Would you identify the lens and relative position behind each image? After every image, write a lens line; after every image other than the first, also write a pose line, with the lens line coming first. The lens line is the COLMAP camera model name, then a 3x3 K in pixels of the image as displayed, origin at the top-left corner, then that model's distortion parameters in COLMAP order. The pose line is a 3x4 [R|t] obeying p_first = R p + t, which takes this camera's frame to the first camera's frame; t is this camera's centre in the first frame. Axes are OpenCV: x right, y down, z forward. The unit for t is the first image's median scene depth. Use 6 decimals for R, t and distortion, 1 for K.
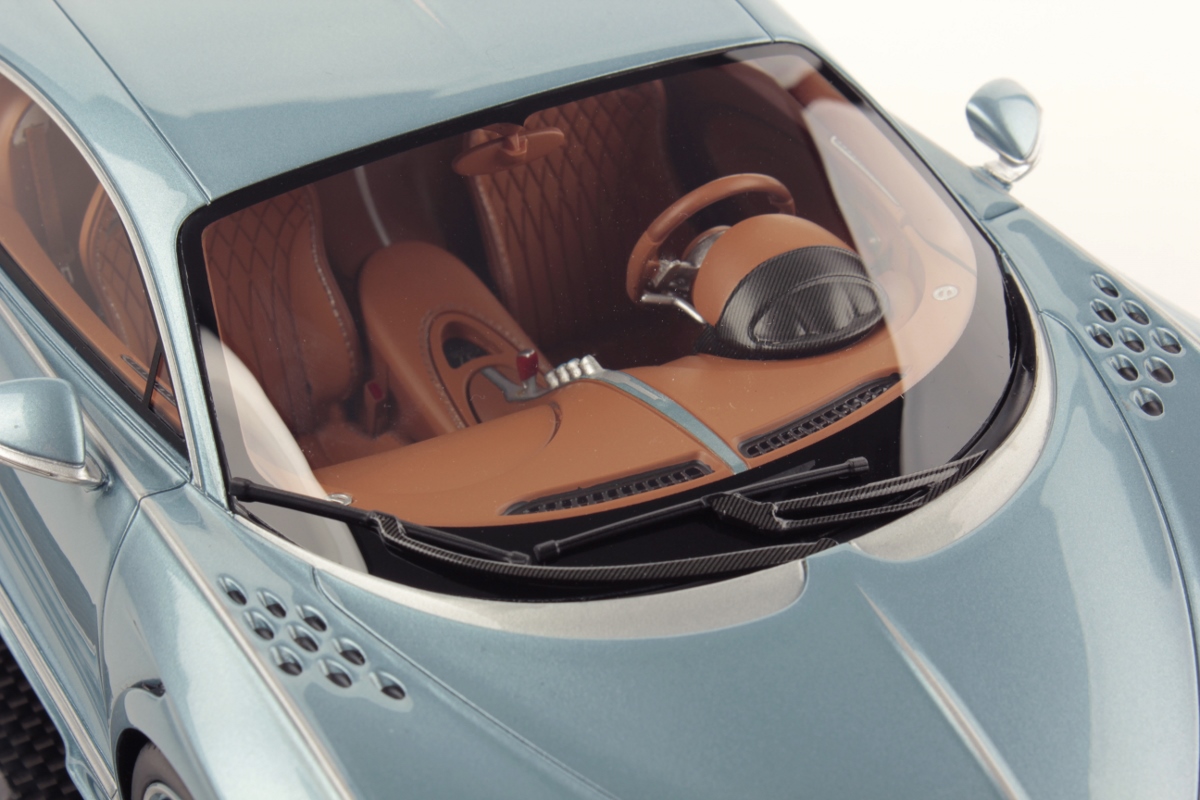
lens RADIAL K [[1902.7, 0, 600.0], [0, 1902.7, 400.0], [0, 0, 1]] dist [0.031028, 0.082211]
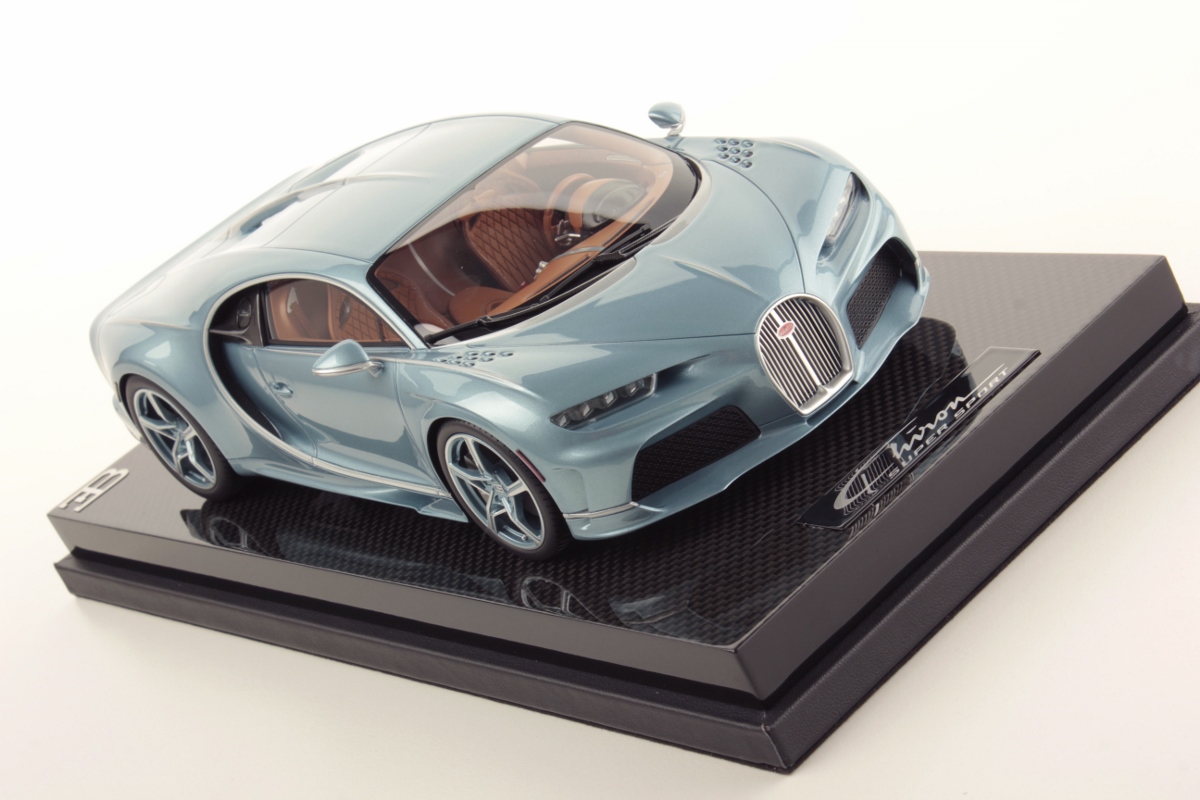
lens RADIAL K [[1902.7, 0, 600.0], [0, 1902.7, 400.0], [0, 0, 1]] dist [0.031028, 0.082211]
pose [[0.893173, -0.449705, 0.002716, -0.023351], [0.435219, 0.862850, -0.257049, 0.750982], [0.113253, 0.230772, 0.966394, -1.224628]]
